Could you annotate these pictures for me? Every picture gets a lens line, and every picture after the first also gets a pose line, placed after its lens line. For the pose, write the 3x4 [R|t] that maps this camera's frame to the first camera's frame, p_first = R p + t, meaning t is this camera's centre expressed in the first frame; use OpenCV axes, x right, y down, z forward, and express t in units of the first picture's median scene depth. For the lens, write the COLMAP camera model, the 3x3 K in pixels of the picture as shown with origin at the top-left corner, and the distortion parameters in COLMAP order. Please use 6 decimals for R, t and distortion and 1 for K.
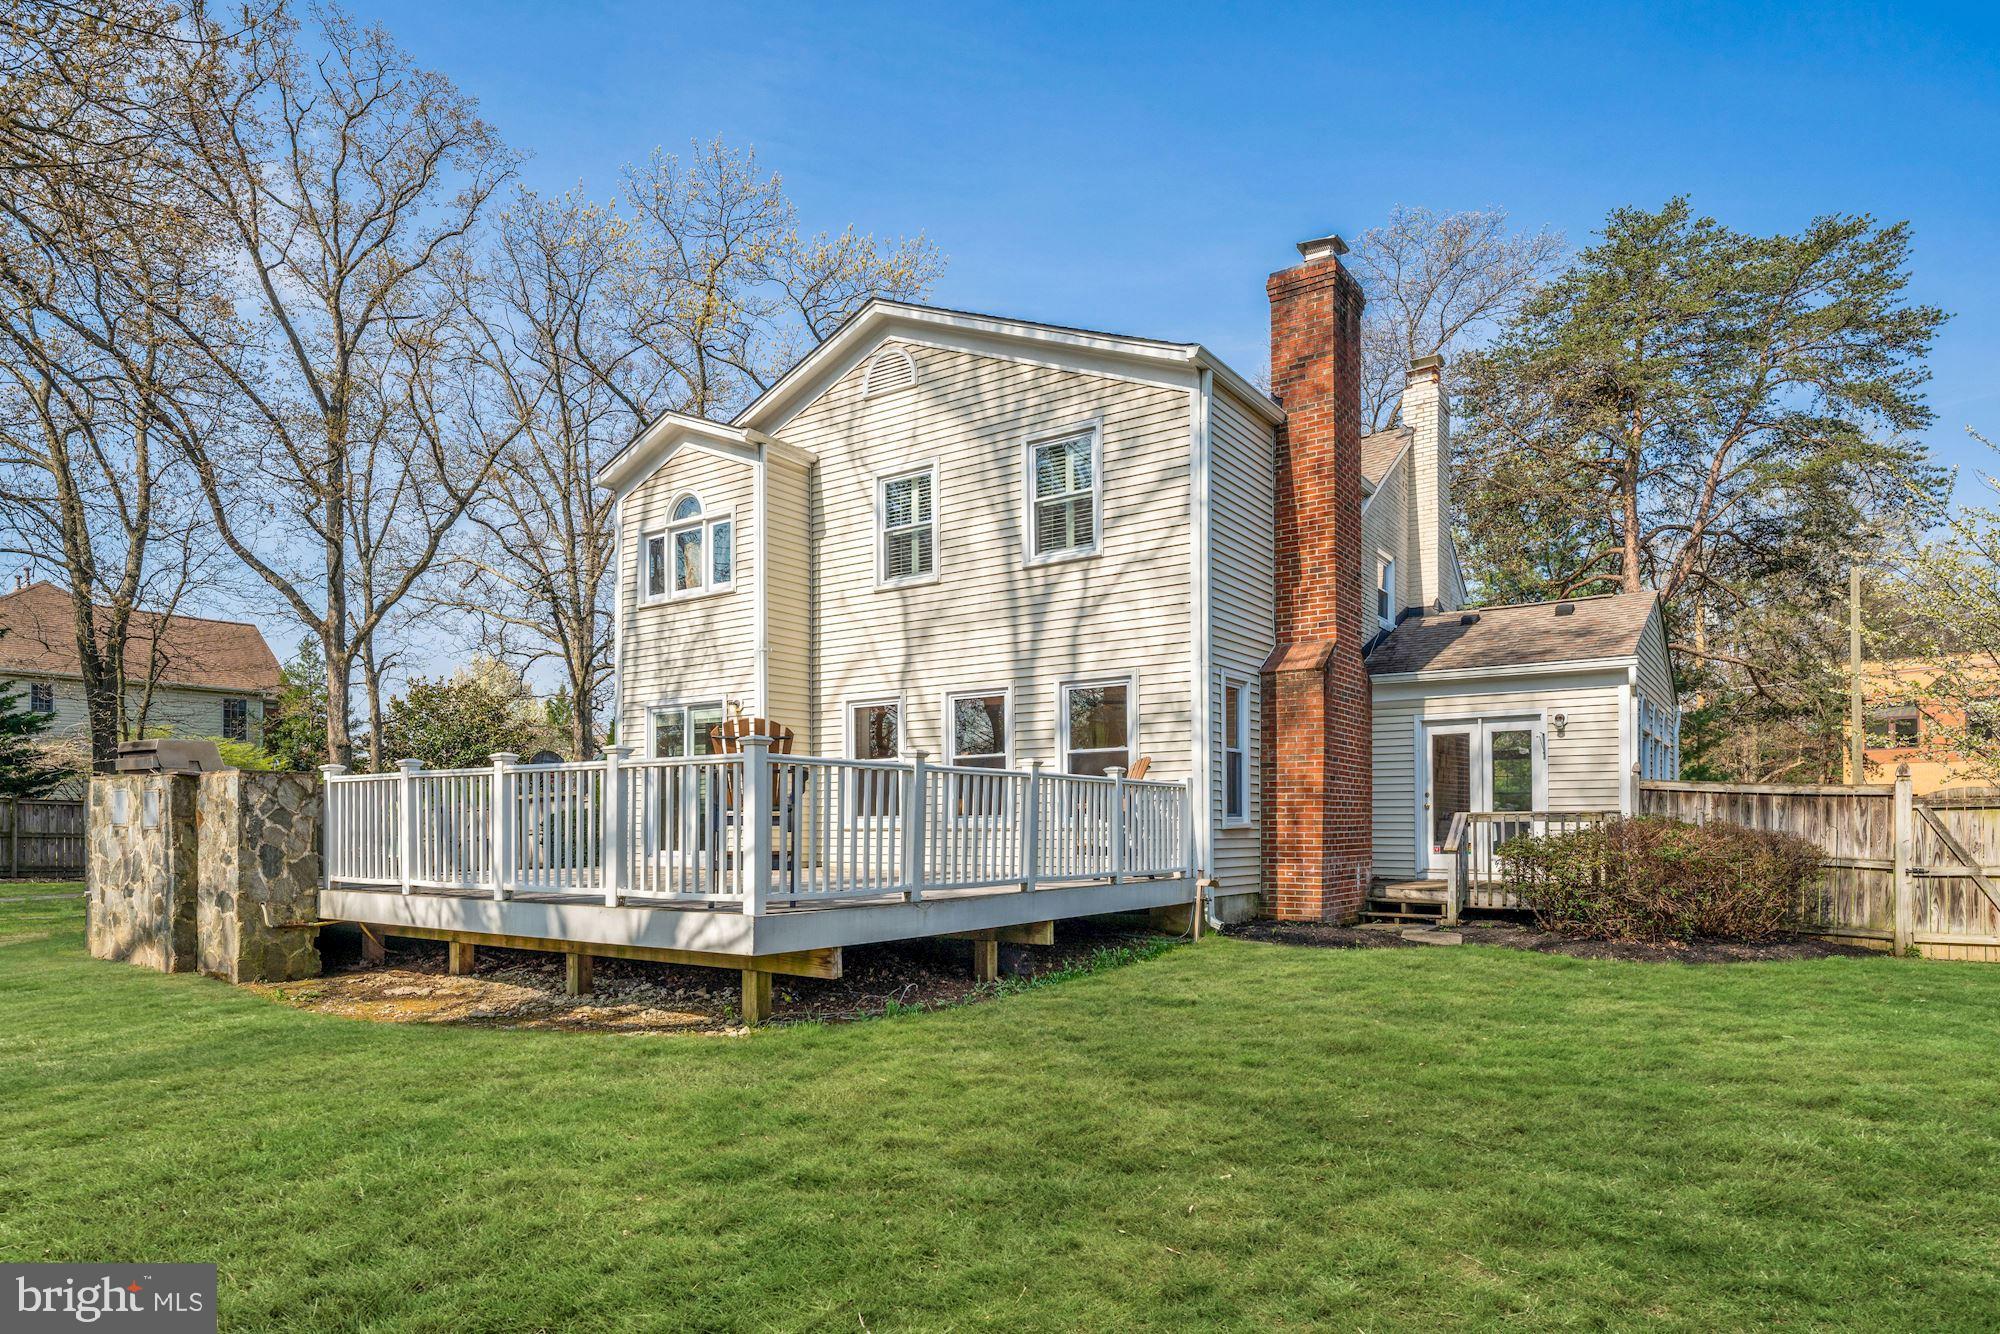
lens RADIAL K [[1130.0, 0, 1005.8], [0, 1130.0, 824.9], [0, 0, 1]] dist [-0.000449, -0.000152]
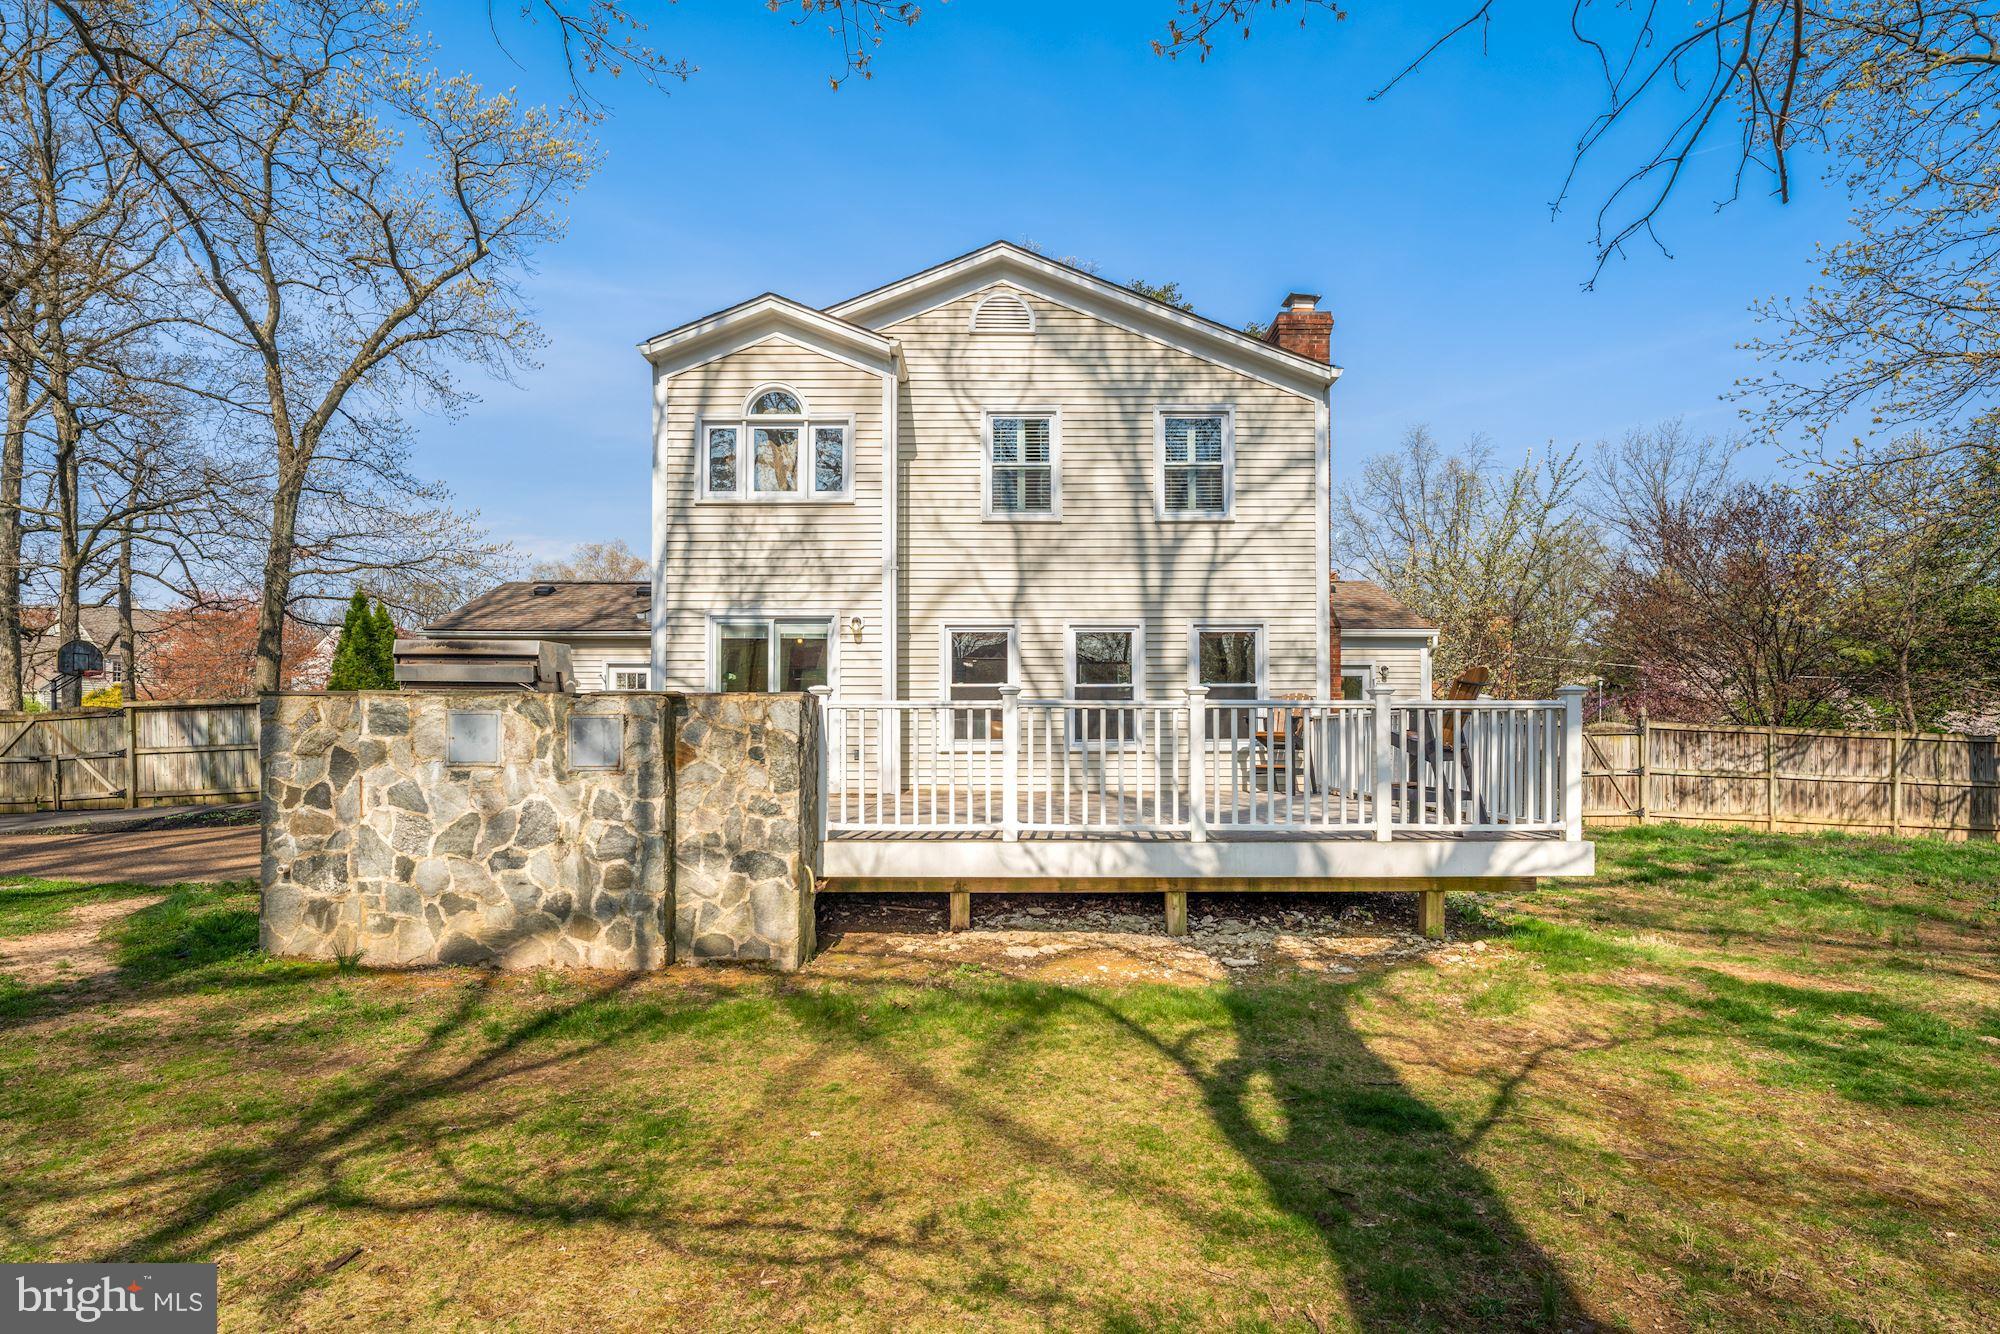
lens RADIAL K [[1007.8, 0, 993.0], [0, 1007.8, 726.6], [0, 0, 1]] dist [-0.002097, -0.000358]
pose [[0.824586, 0.004678, 0.565717, -0.675648], [-0.002759, 0.999987, -0.004247, -0.016318], [-0.565729, 0.001941, 0.824589, 0.253136]]
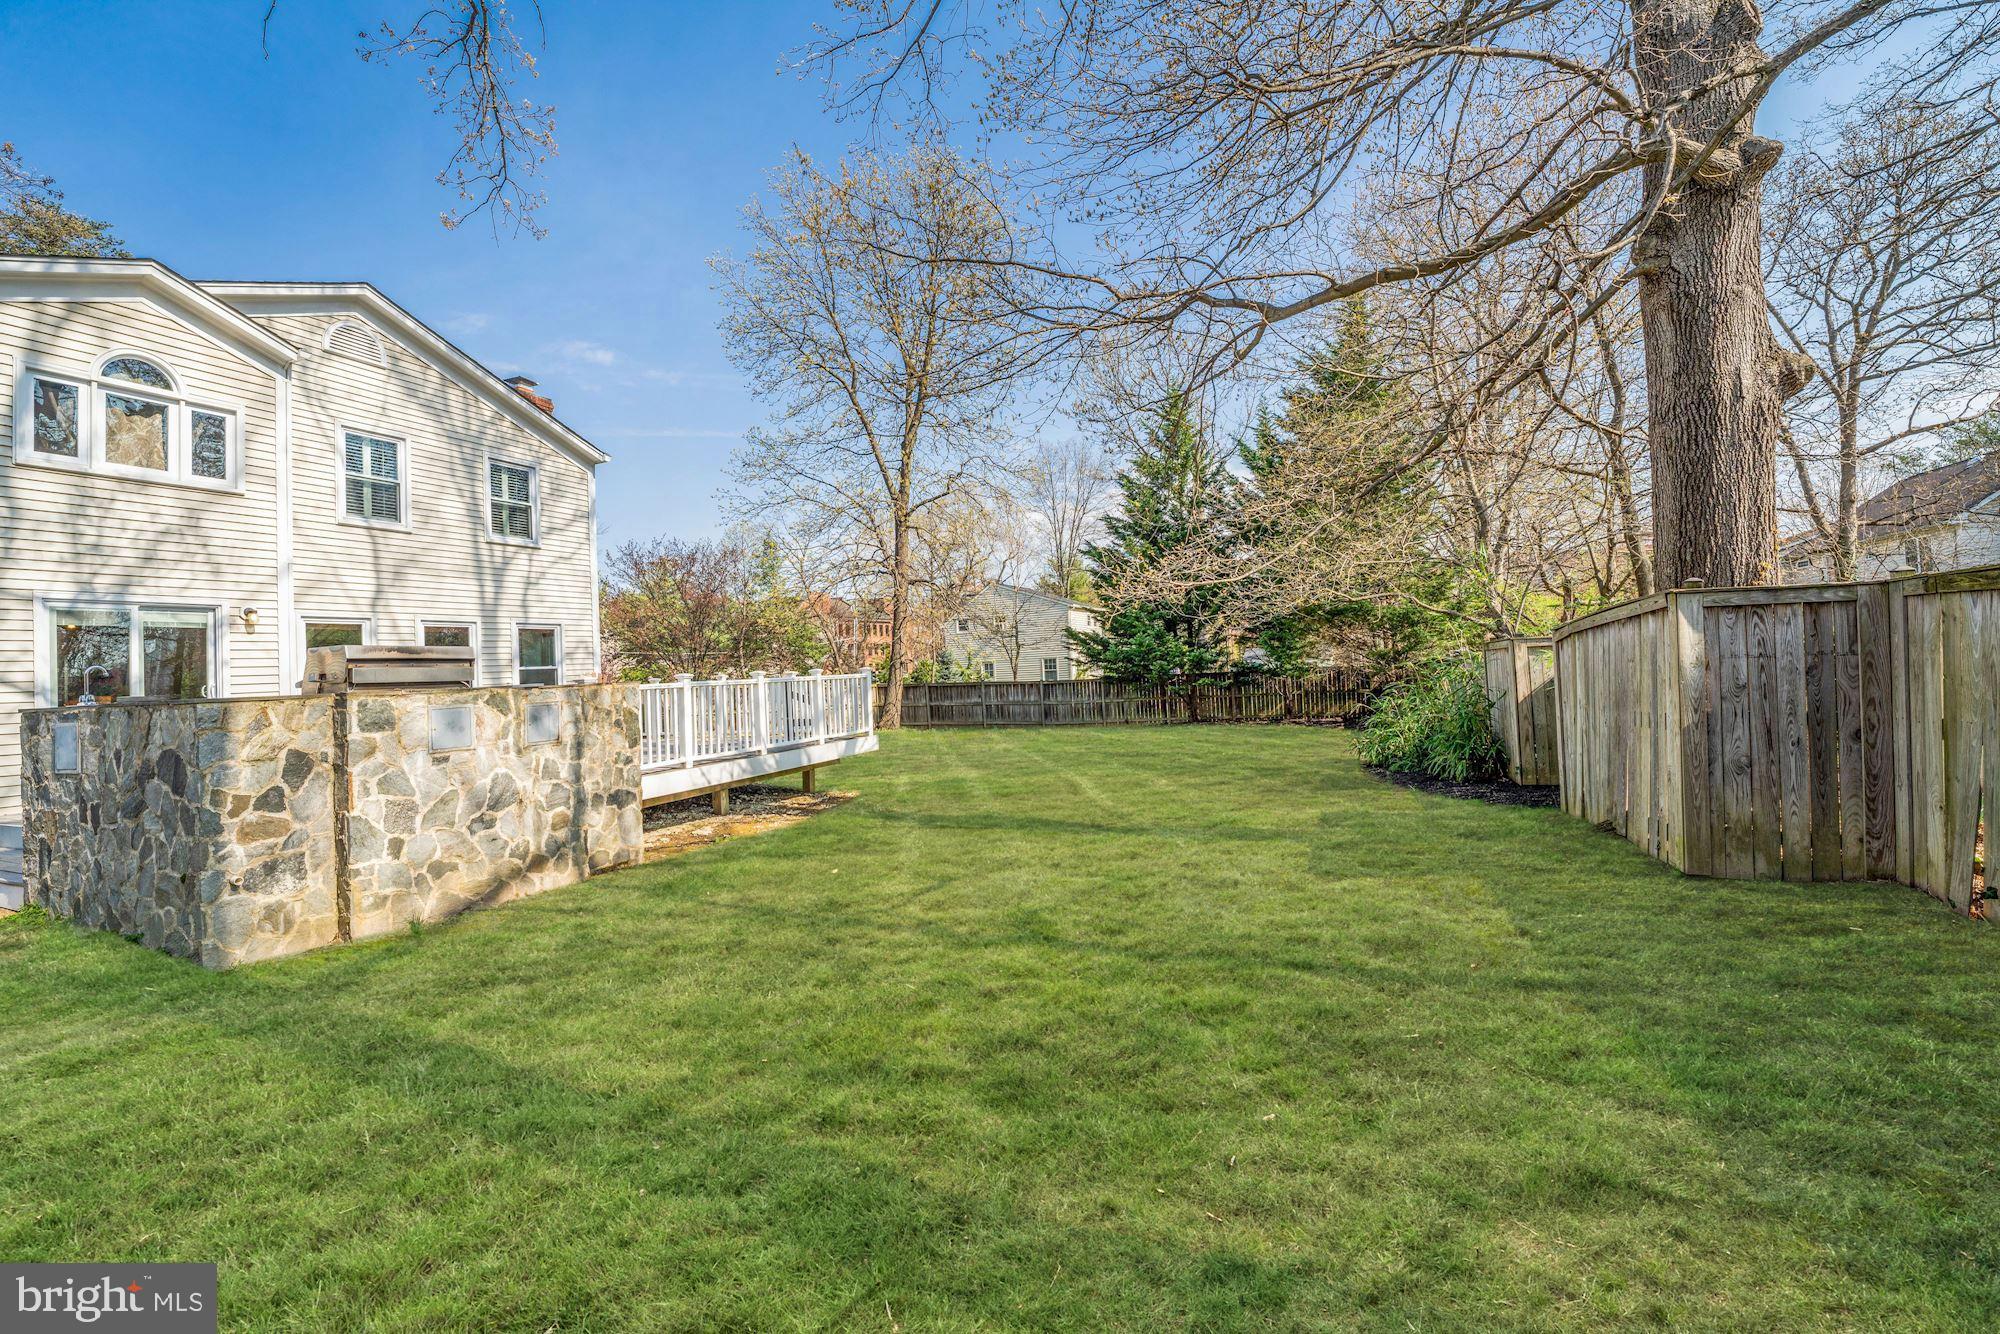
lens RADIAL K [[811.6, 0, 1000.0], [0, 811.6, 667.0], [0, 0, 1]] dist [-0.023278, 0.000007]
pose [[-0.195958, 0.013258, 0.980523, -1.109536], [0.048506, 0.998816, -0.003811, -0.029775], [-0.979412, 0.046815, -0.196369, 0.557099]]
